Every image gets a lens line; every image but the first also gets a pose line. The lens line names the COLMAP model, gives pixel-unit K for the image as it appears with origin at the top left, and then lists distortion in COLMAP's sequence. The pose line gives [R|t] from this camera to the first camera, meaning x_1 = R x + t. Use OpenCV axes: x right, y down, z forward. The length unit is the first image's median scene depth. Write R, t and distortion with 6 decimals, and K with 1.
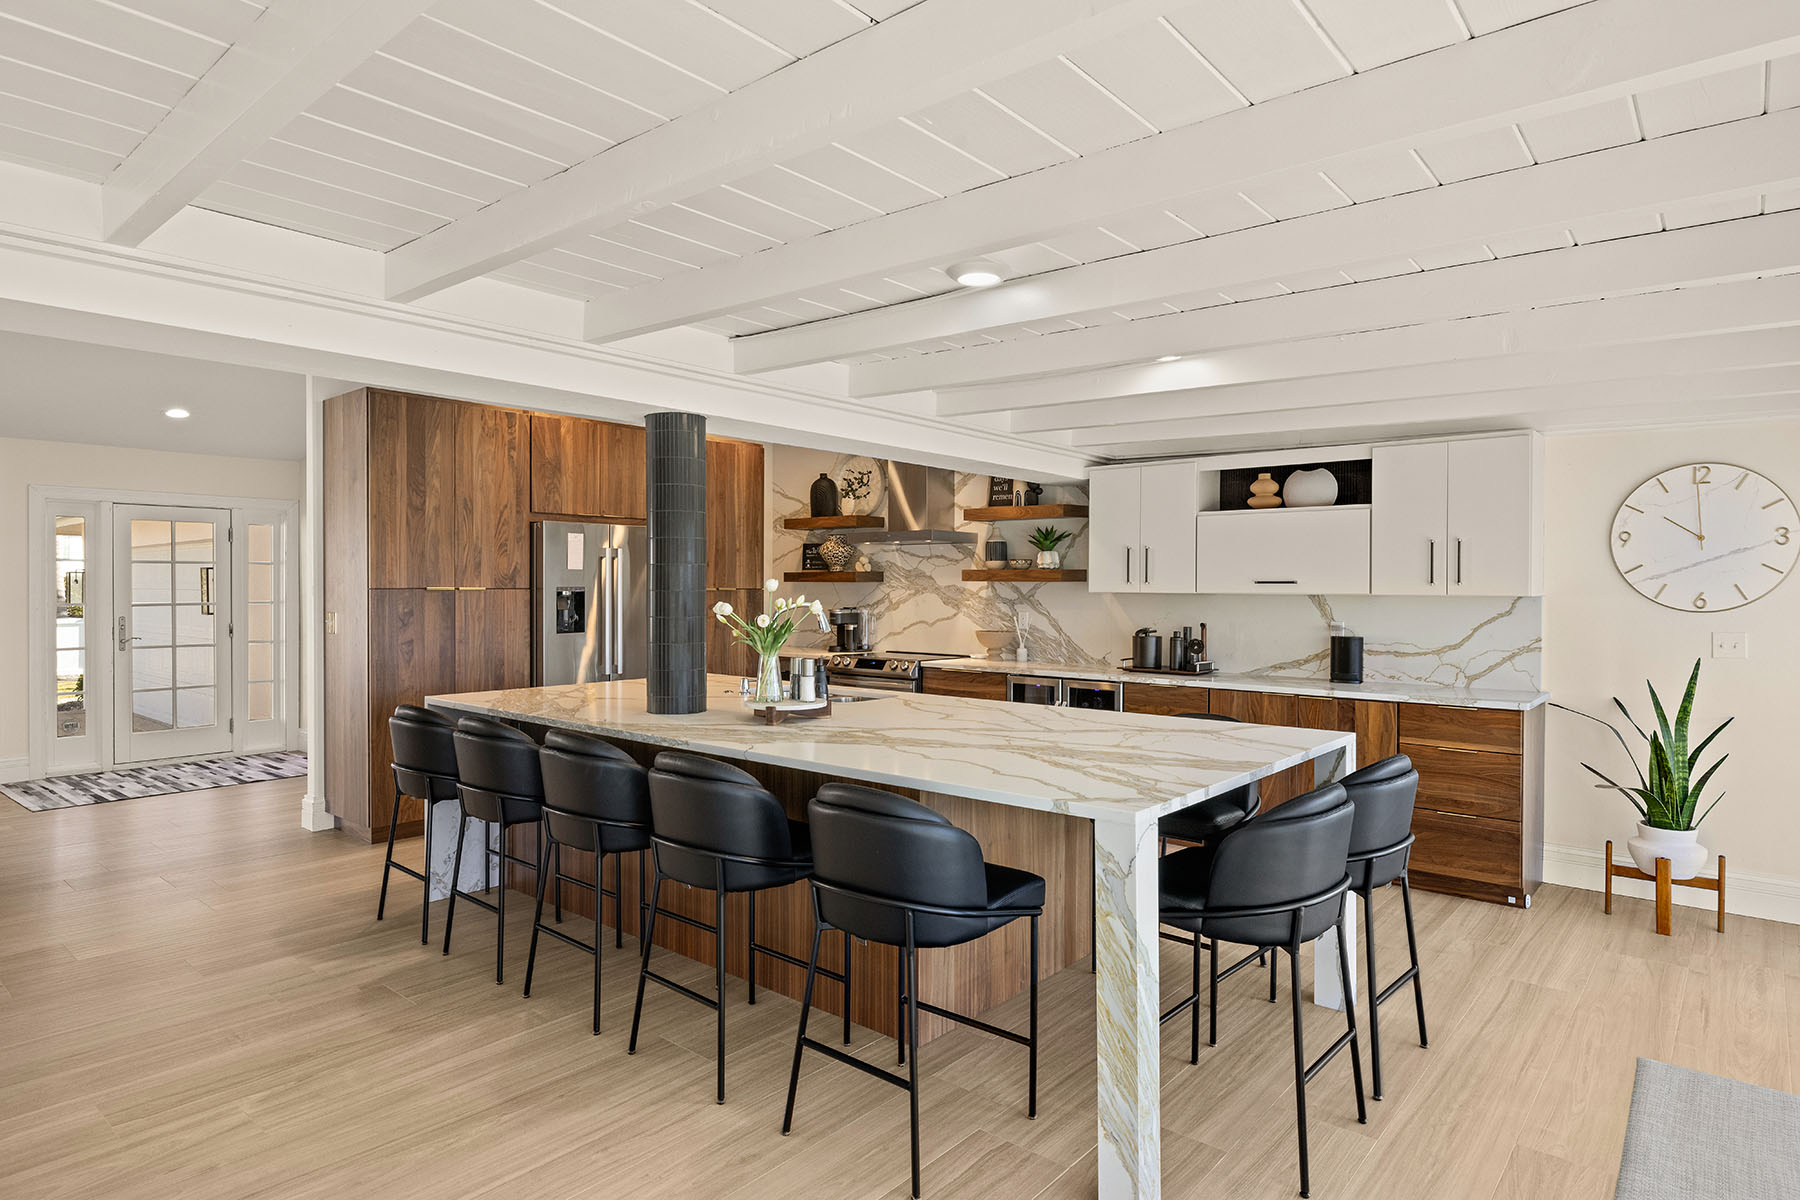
lens RADIAL K [[1005.1, 0, 900.0], [0, 1005.1, 600.0], [0, 0, 1]] dist [0.000767, 0.000481]
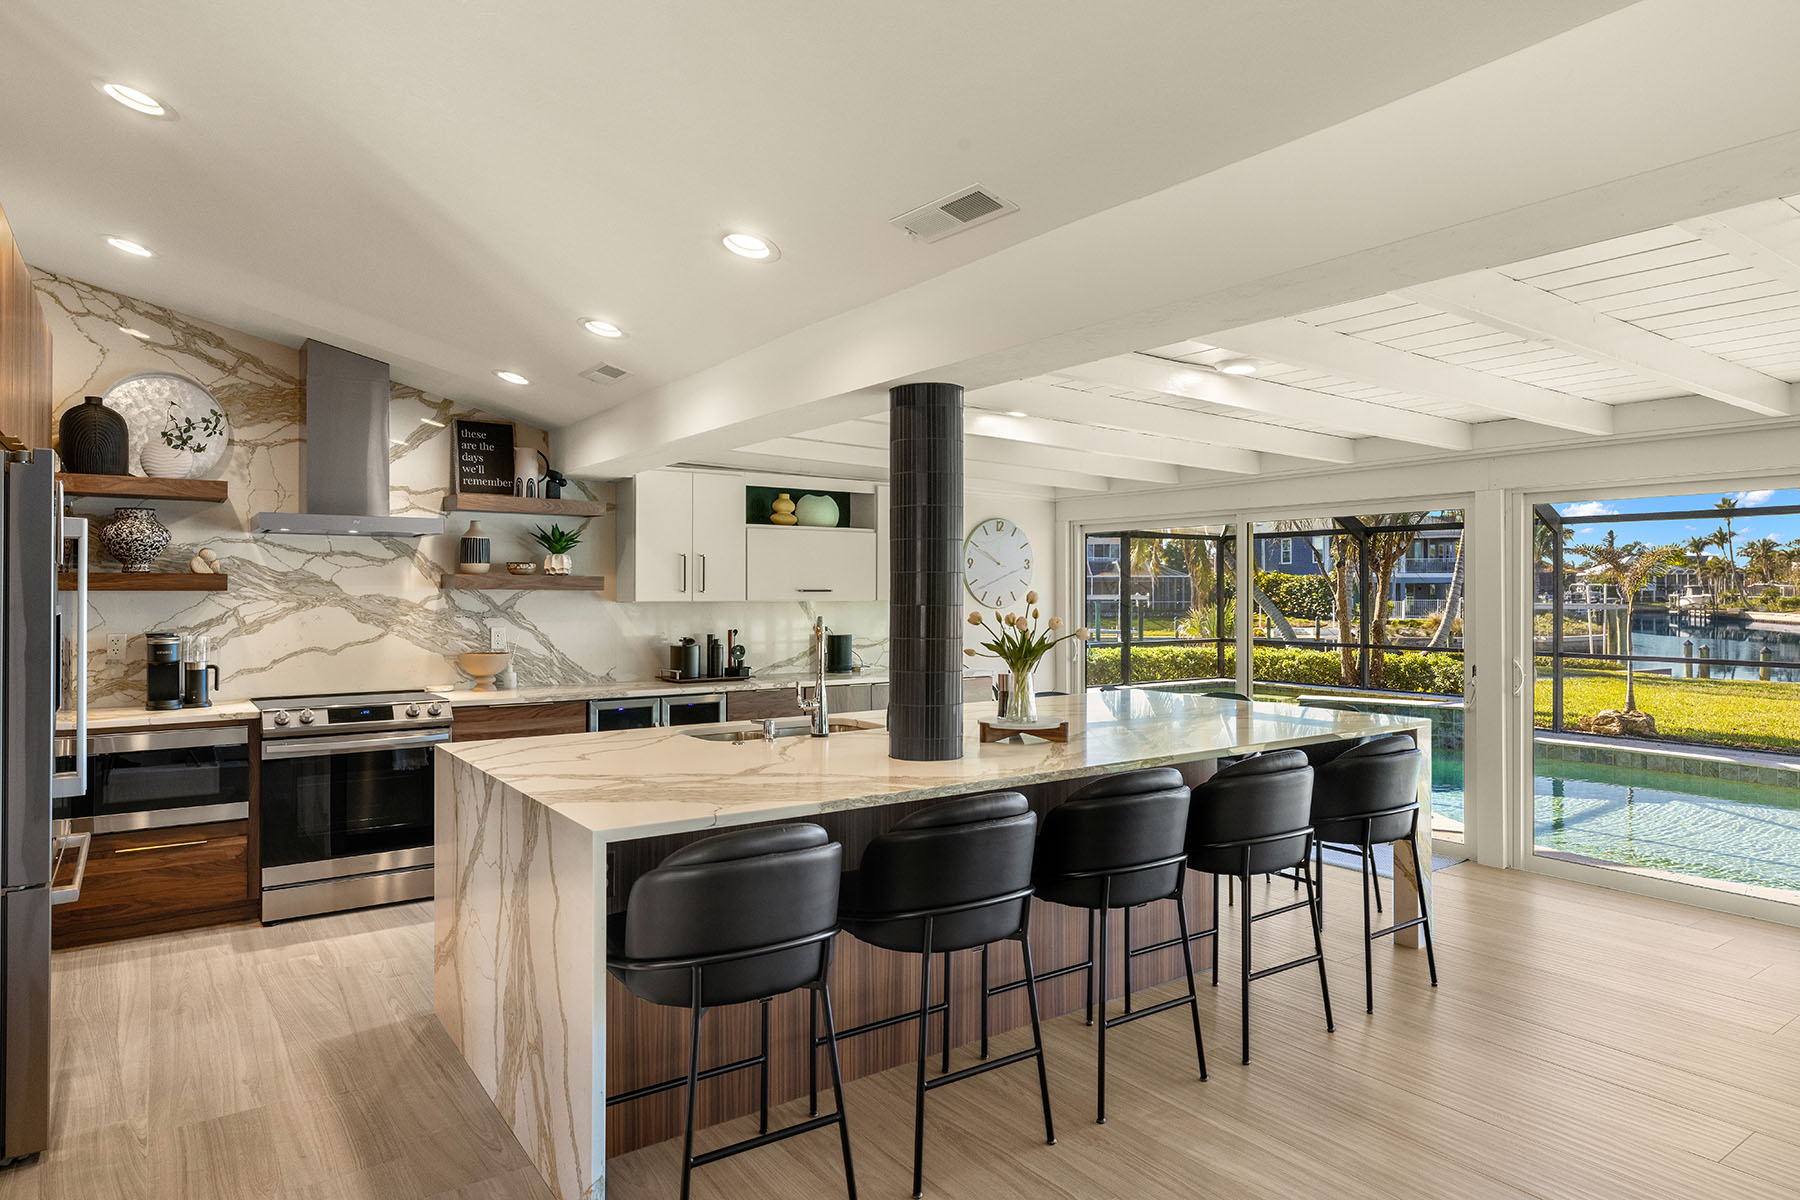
lens RADIAL K [[1055.3, 0, 900.0], [0, 1055.3, 600.0], [0, 0, 1]] dist [-0.002032, -0.000424]
pose [[0.244783, -0.010352, 0.969523, -0.636710], [0.015404, 0.999858, 0.006787, -0.011209], [-0.969455, 0.013273, 0.244908, 0.498571]]
